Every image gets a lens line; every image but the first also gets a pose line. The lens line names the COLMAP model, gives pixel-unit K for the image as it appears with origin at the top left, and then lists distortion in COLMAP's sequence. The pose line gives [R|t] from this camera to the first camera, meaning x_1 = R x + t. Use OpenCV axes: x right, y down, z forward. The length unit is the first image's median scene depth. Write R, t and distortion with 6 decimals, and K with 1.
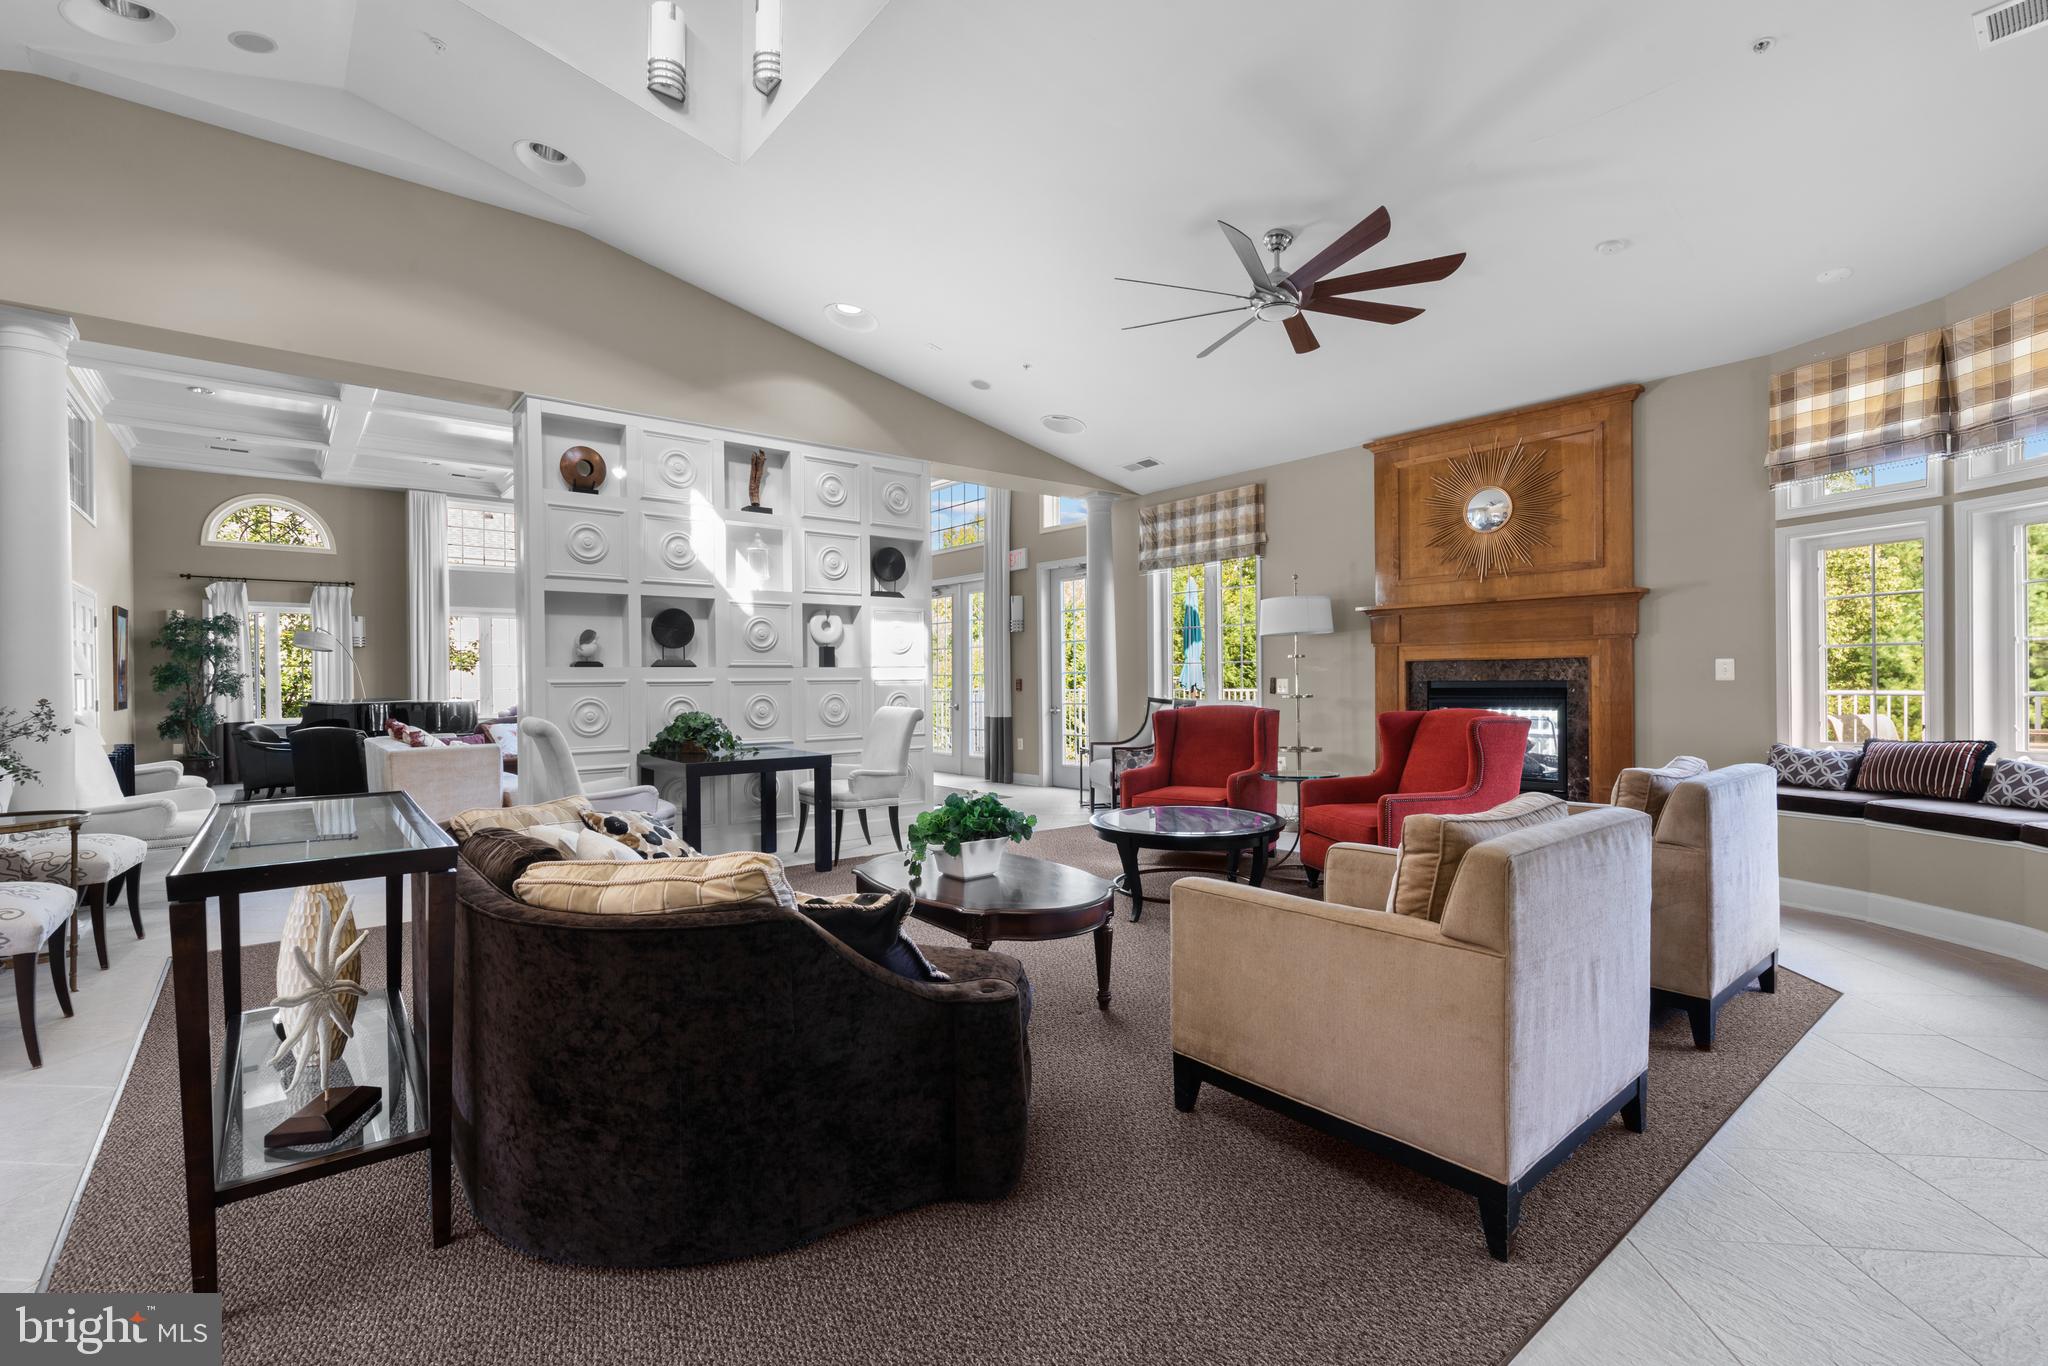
lens RADIAL K [[904.3, 0, 1019.9], [0, 904.3, 679.9], [0, 0, 1]] dist [0.002307, 0.000282]
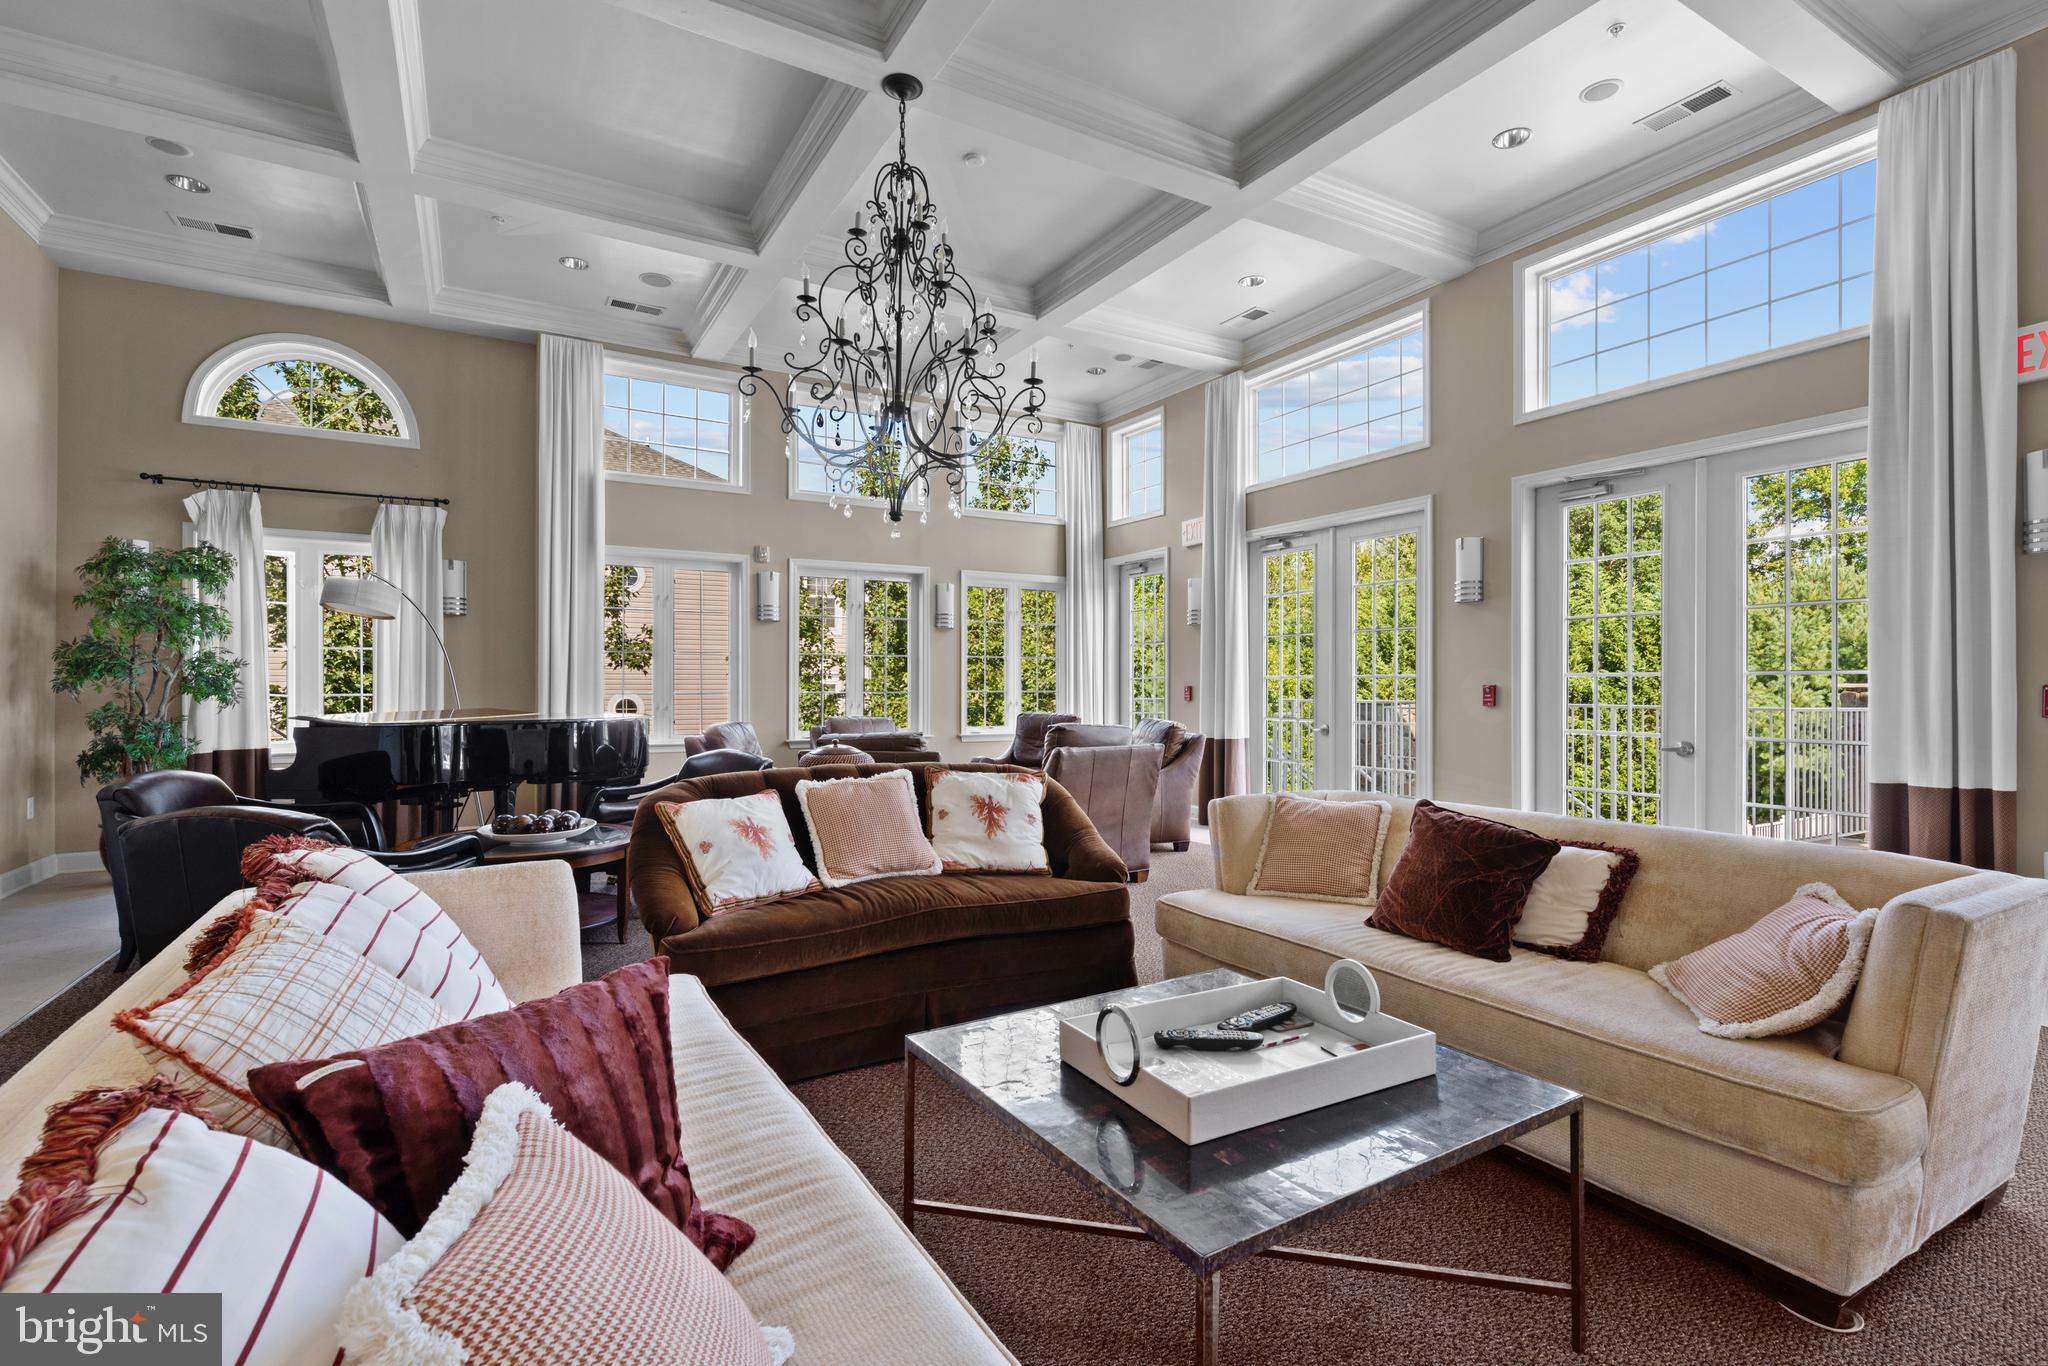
lens RADIAL K [[935.3, 0, 1025.0], [0, 935.3, 686.3], [0, 0, 1]] dist [0.016807, 0.000222]
pose [[0.986640, 0.011633, -0.162501, -0.307379], [-0.012247, 0.999921, -0.002780, 0.005072], [0.162456, 0.004733, 0.986704, 0.516913]]
